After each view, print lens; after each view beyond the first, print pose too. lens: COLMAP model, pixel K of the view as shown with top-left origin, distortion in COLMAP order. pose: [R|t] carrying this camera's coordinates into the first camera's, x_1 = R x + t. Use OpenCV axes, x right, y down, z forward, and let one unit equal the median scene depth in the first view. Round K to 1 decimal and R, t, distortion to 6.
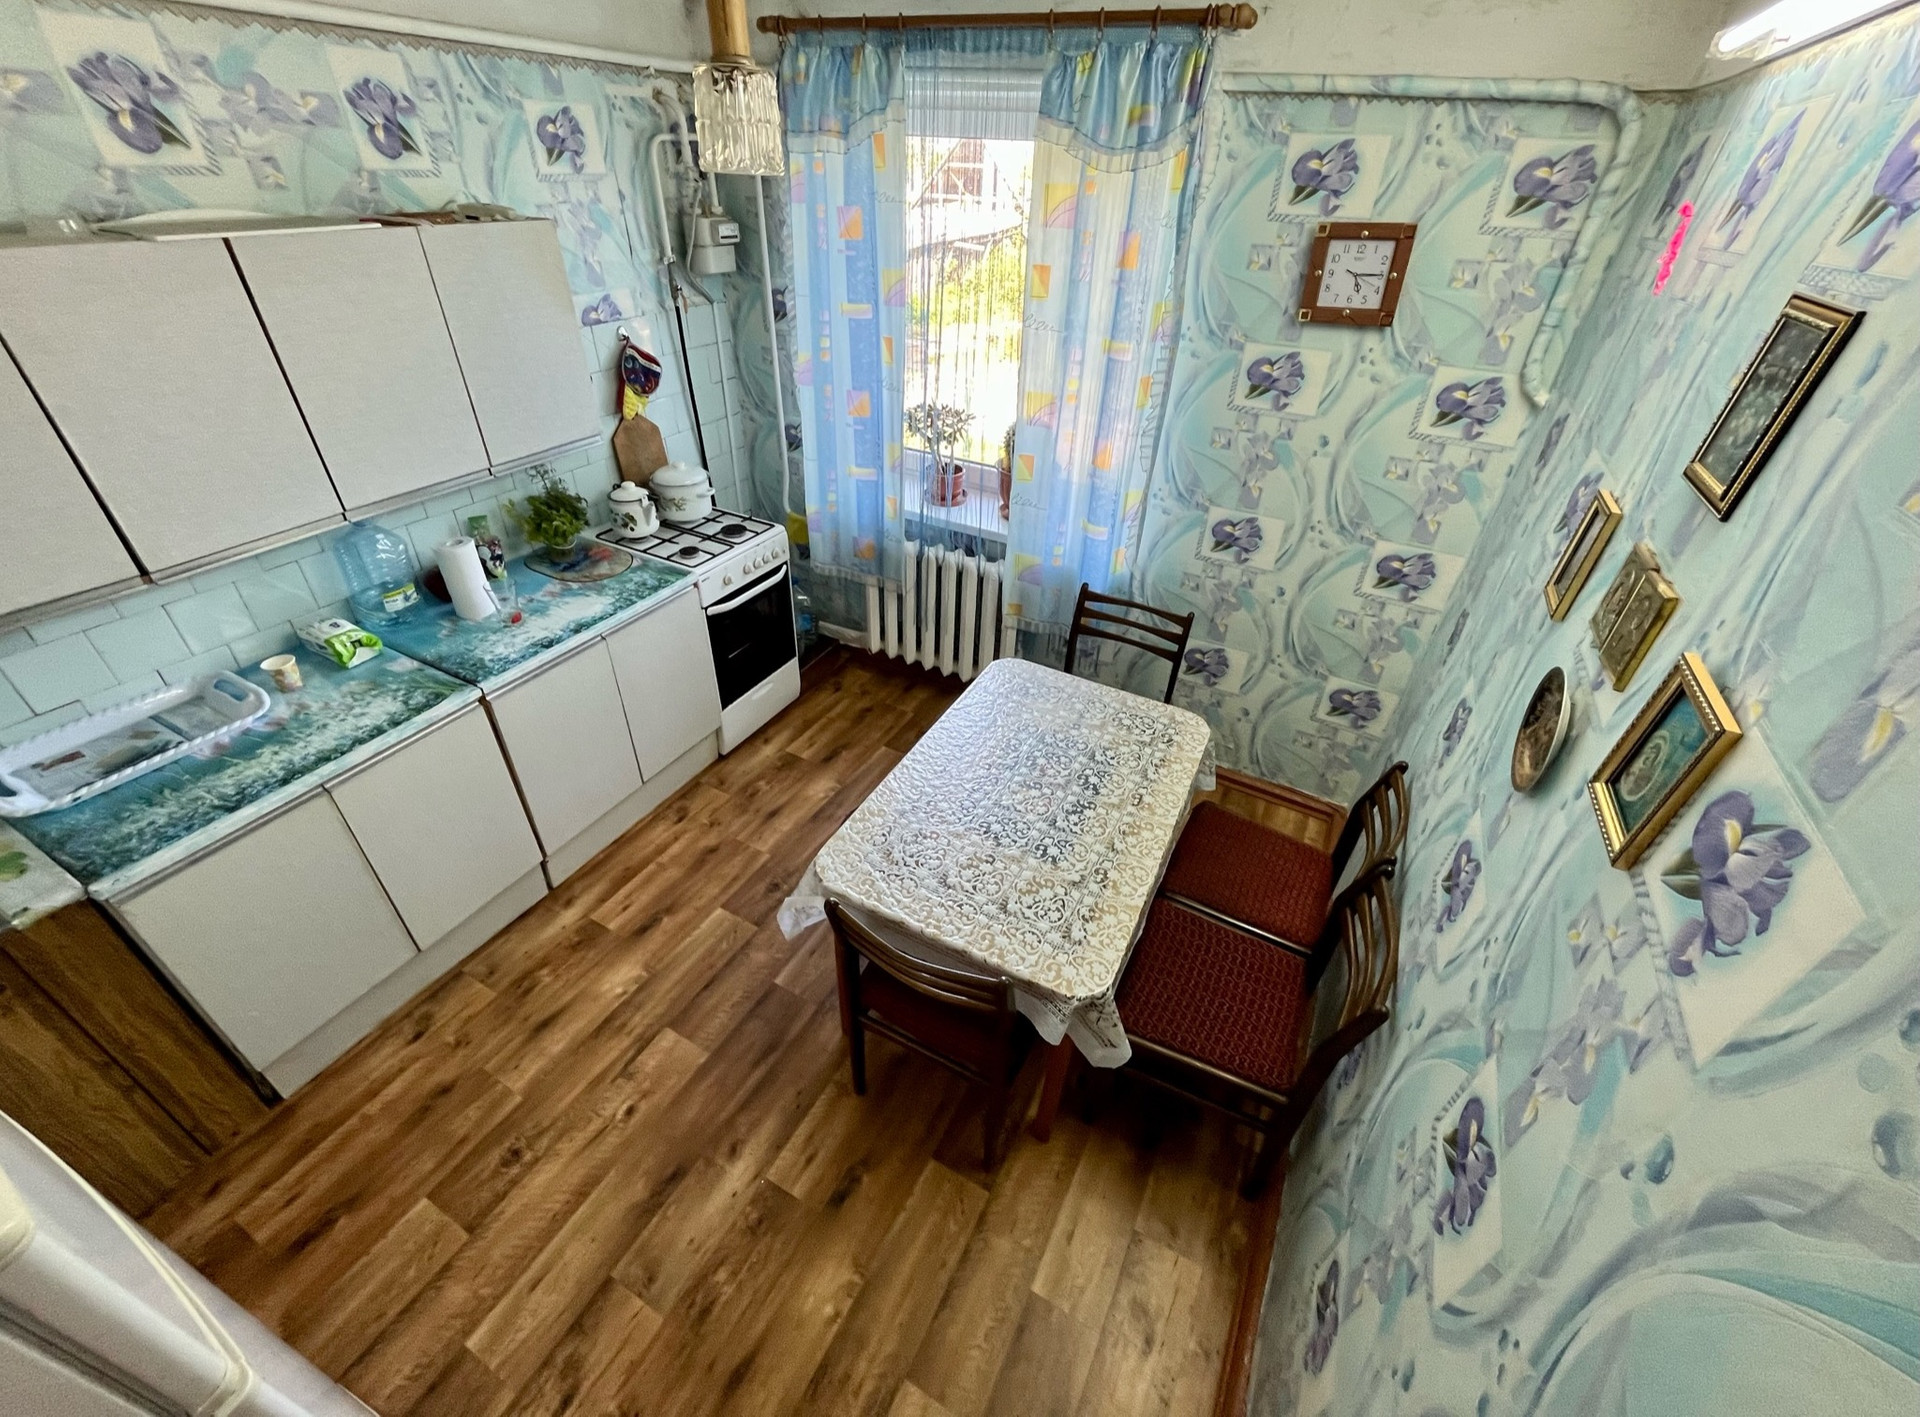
lens RADIAL K [[778.1, 0, 951.4], [0, 778.1, 705.3], [0, 0, 1]] dist [-0.004932, 0.000650]
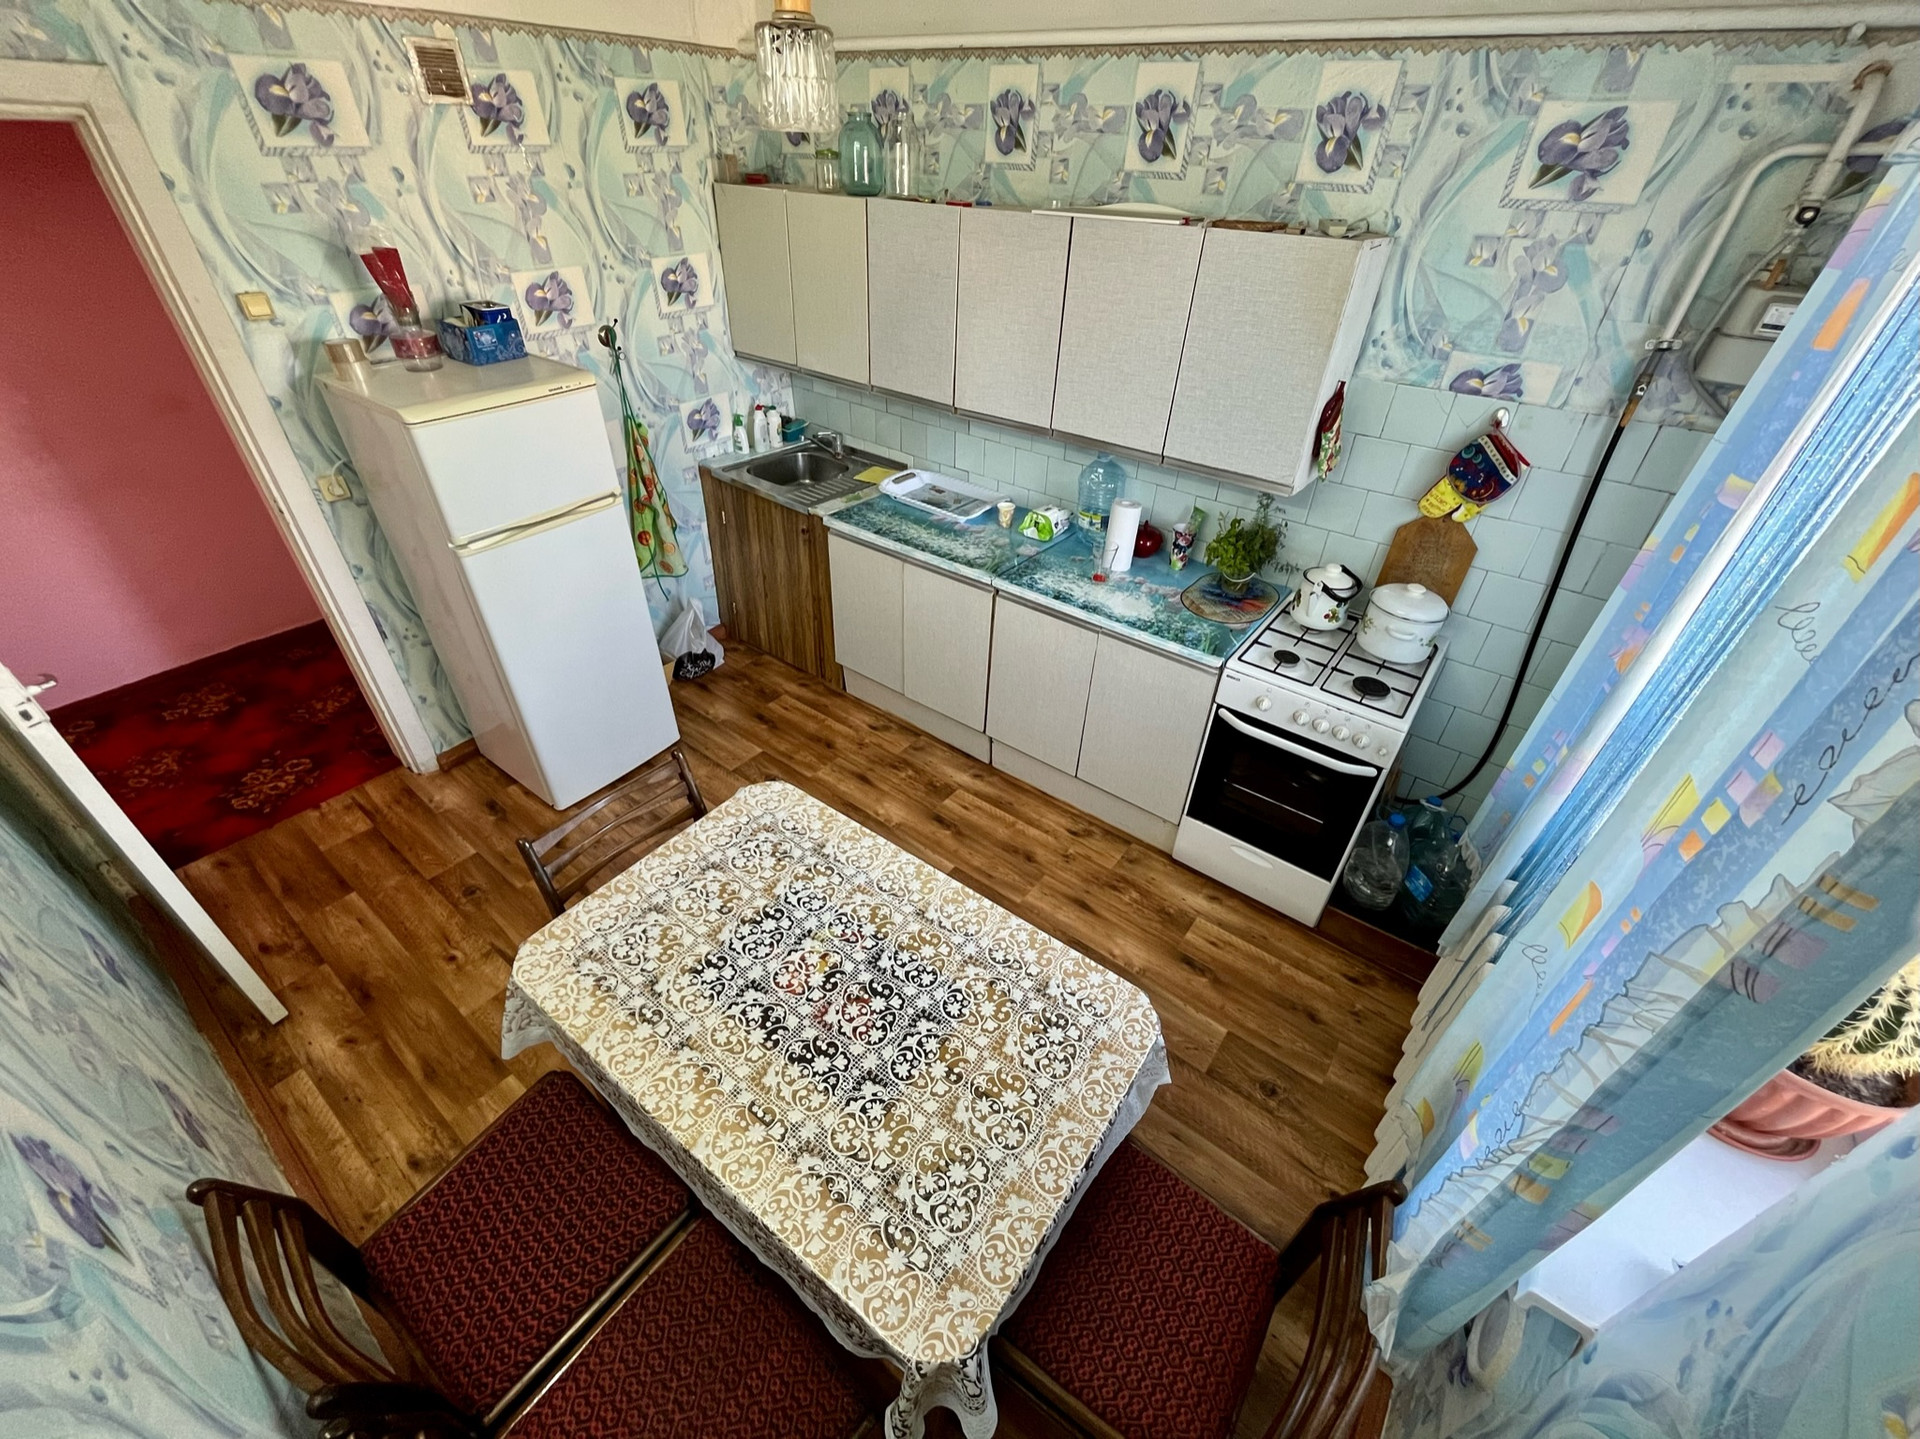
lens RADIAL K [[778.1, 0, 950.8], [0, 778.1, 715.0], [0, 0, 1]] dist [-0.004932, 0.000650]
pose [[-0.162489, 0.553304, -0.816978, 0.564582], [-0.597584, 0.603678, 0.527699, -0.522610], [0.785169, 0.573958, 0.232554, 0.790688]]
